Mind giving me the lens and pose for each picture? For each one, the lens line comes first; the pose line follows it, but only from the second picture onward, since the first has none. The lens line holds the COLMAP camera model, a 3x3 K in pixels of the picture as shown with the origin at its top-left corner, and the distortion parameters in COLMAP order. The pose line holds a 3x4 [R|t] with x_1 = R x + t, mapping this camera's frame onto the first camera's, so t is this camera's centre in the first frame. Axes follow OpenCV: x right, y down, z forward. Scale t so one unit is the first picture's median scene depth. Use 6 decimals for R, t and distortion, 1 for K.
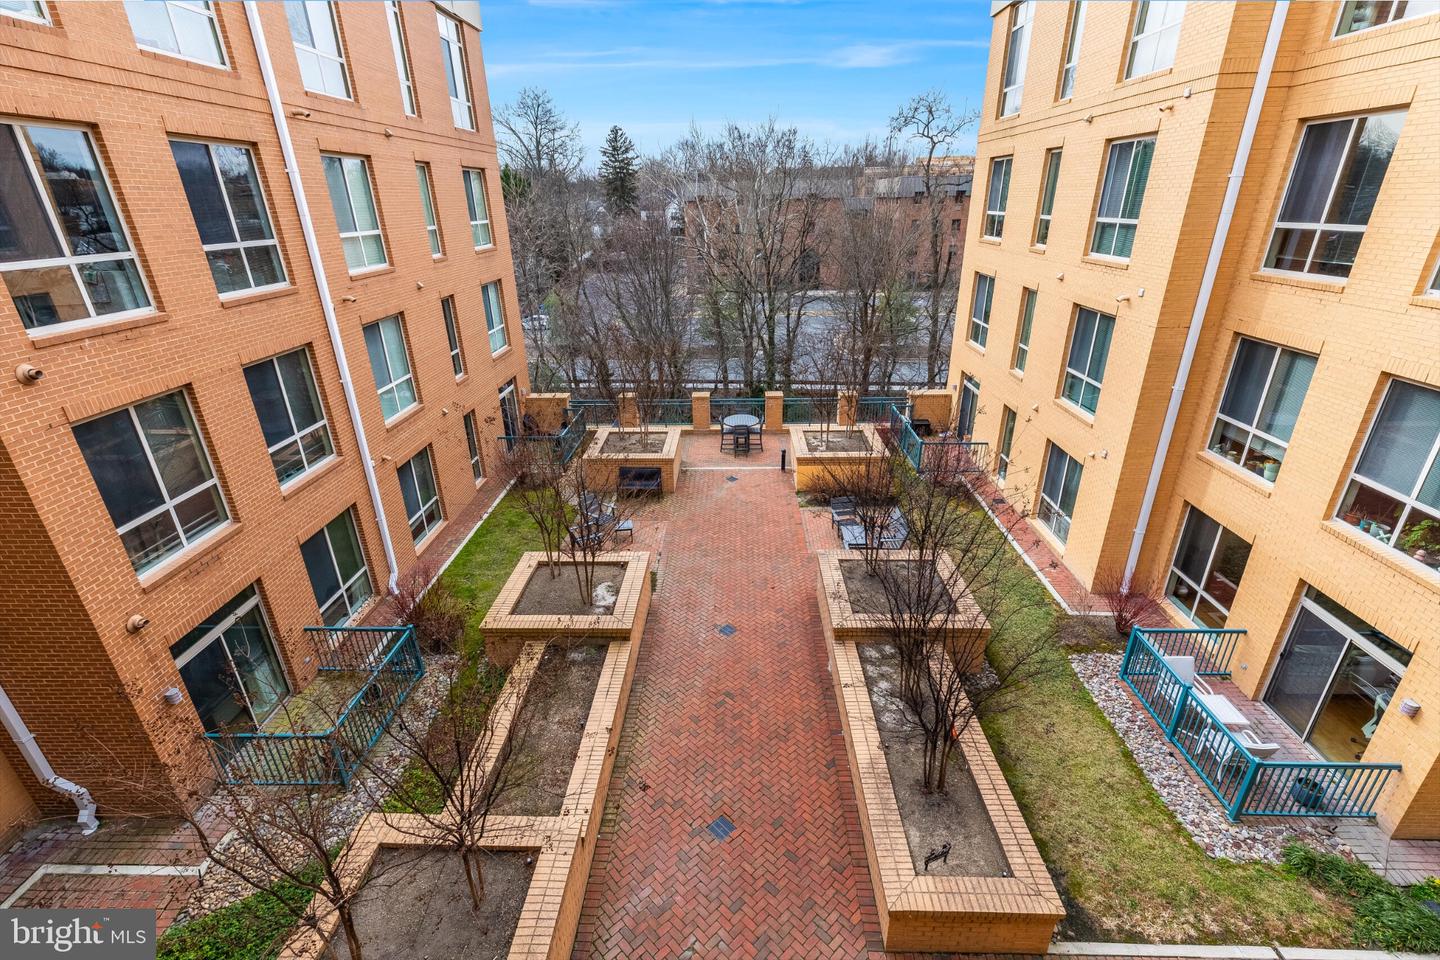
lens RADIAL K [[646.7, 0, 722.0], [0, 646.7, 478.2], [0, 0, 1]] dist [0.002762, -0.000356]
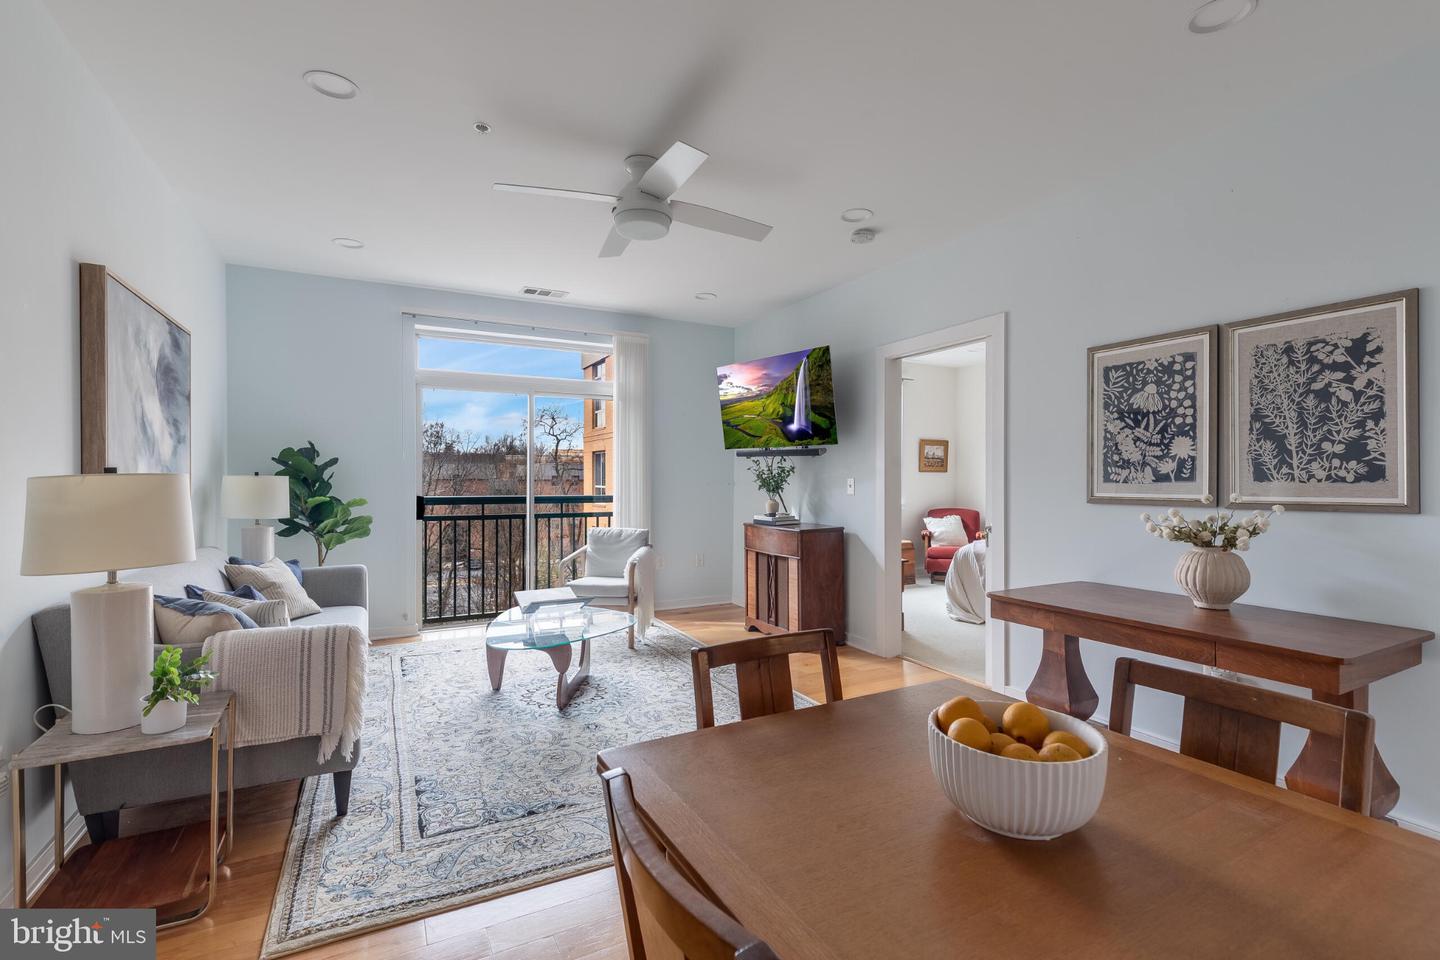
lens RADIAL K [[650.6, 0, 722.4], [0, 650.6, 486.3], [0, 0, 1]] dist [0.001378, -0.000072]
pose [[0.869117, 0.014495, 0.494394, -0.054106], [0.180559, 0.921287, -0.344425, 0.136921], [-0.460471, 0.388613, 0.798089, -0.280088]]
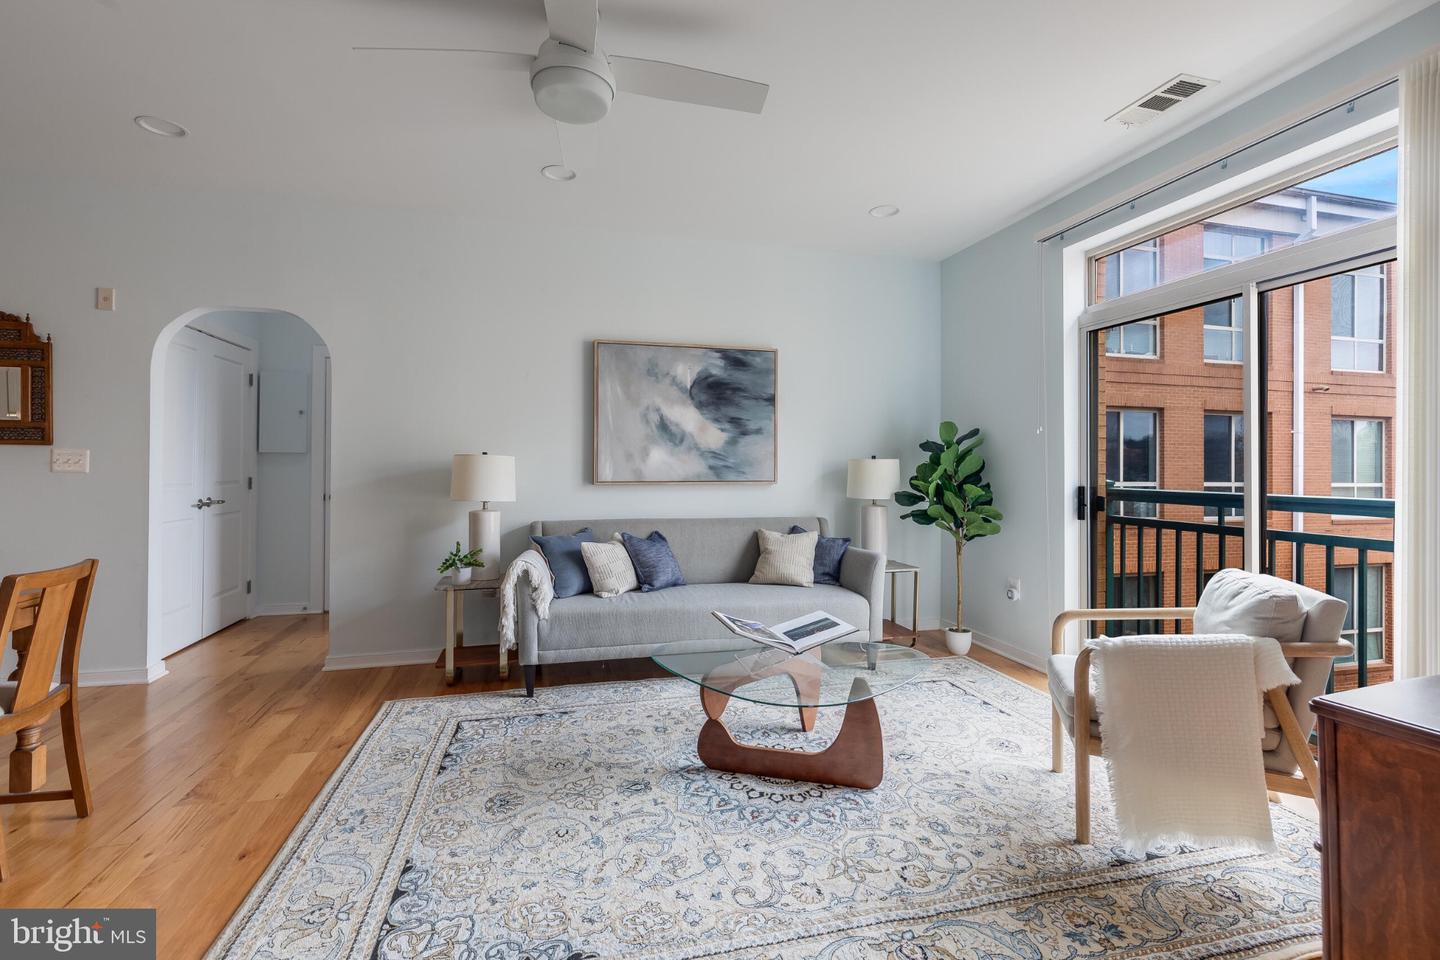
lens RADIAL K [[652.8, 0, 718.9], [0, 652.8, 461.9], [0, 0, 1]] dist [0.003535, -0.000330]
pose [[0.280491, 0.012161, -0.959780, 0.127041], [-0.393836, 0.913332, -0.103524, 0.079216], [0.875339, 0.407034, 0.260971, -0.149012]]
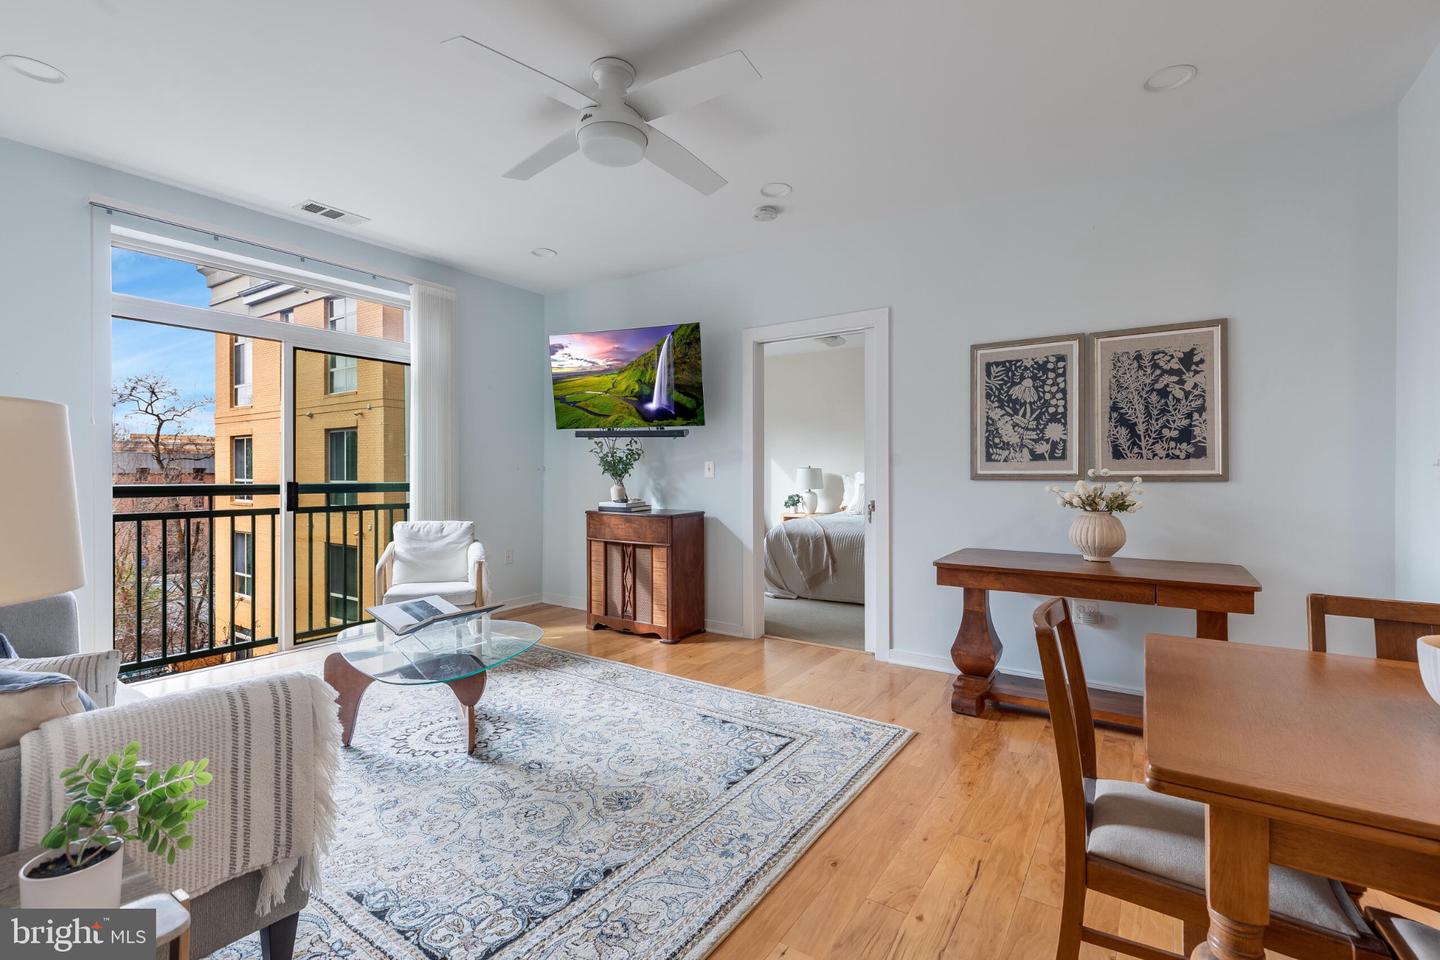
lens RADIAL K [[646.7, 0, 722.0], [0, 646.7, 478.2], [0, 0, 1]] dist [0.002762, -0.000356]
pose [[0.535788, 0.013596, 0.844243, -0.091610], [0.325678, 0.919171, -0.221490, 0.117661], [-0.779015, 0.393623, 0.488053, -0.222865]]
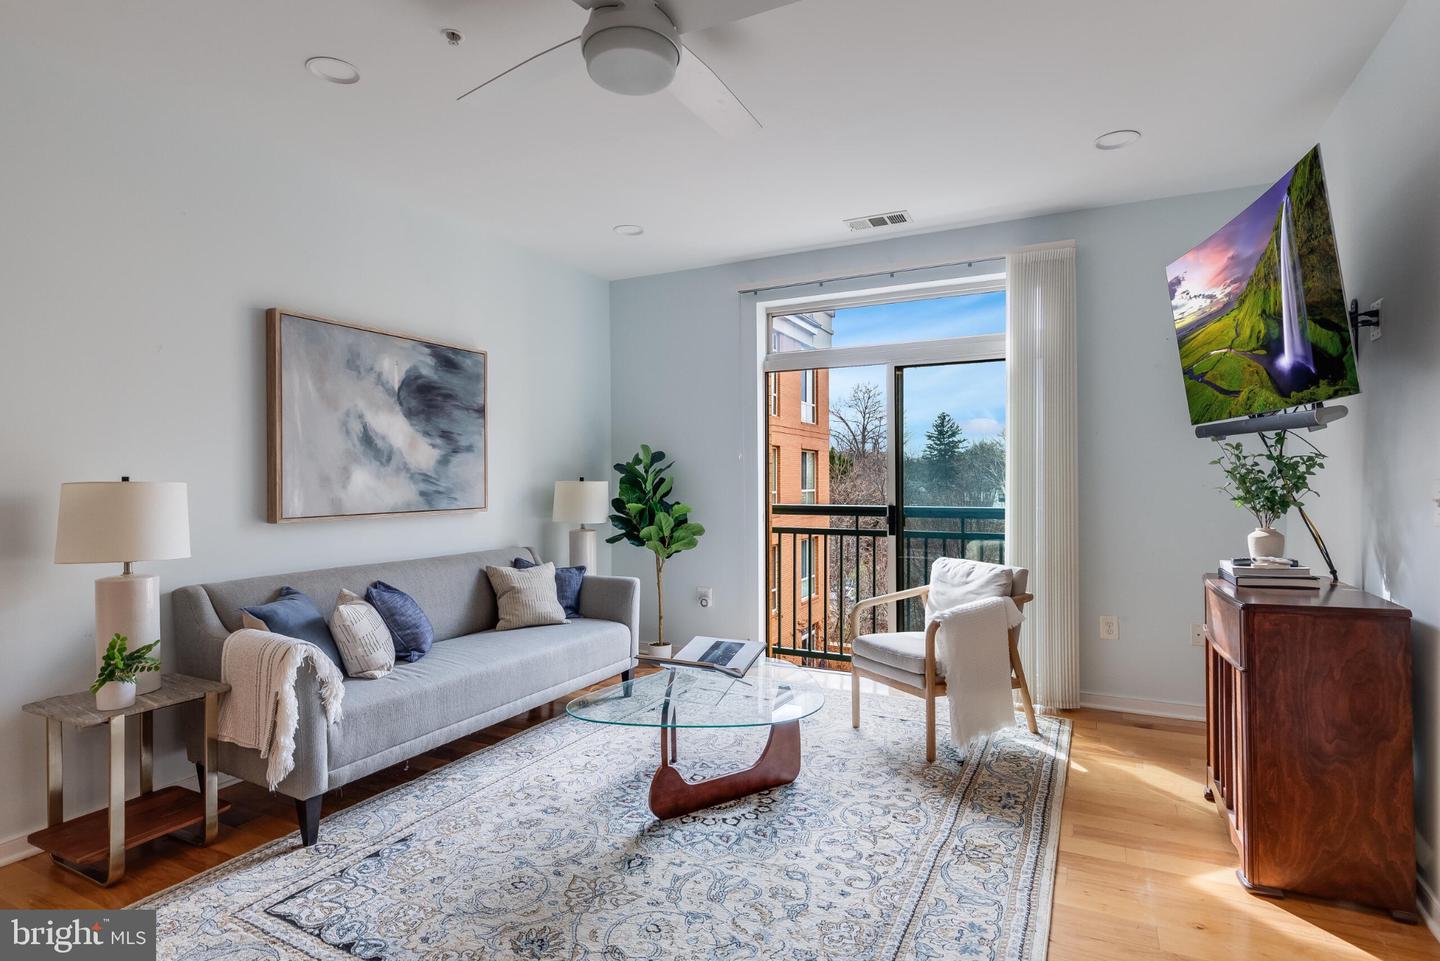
lens RADIAL K [[736.1, 0, 721.0], [0, 736.1, 485.7], [0, 0, 1]] dist [-0.001464, -0.000842]
pose [[0.904850, 0.019082, -0.425302, 0.067190], [-0.183077, 0.919348, -0.348256, 0.111911], [0.384355, 0.392983, 0.835365, -0.229350]]
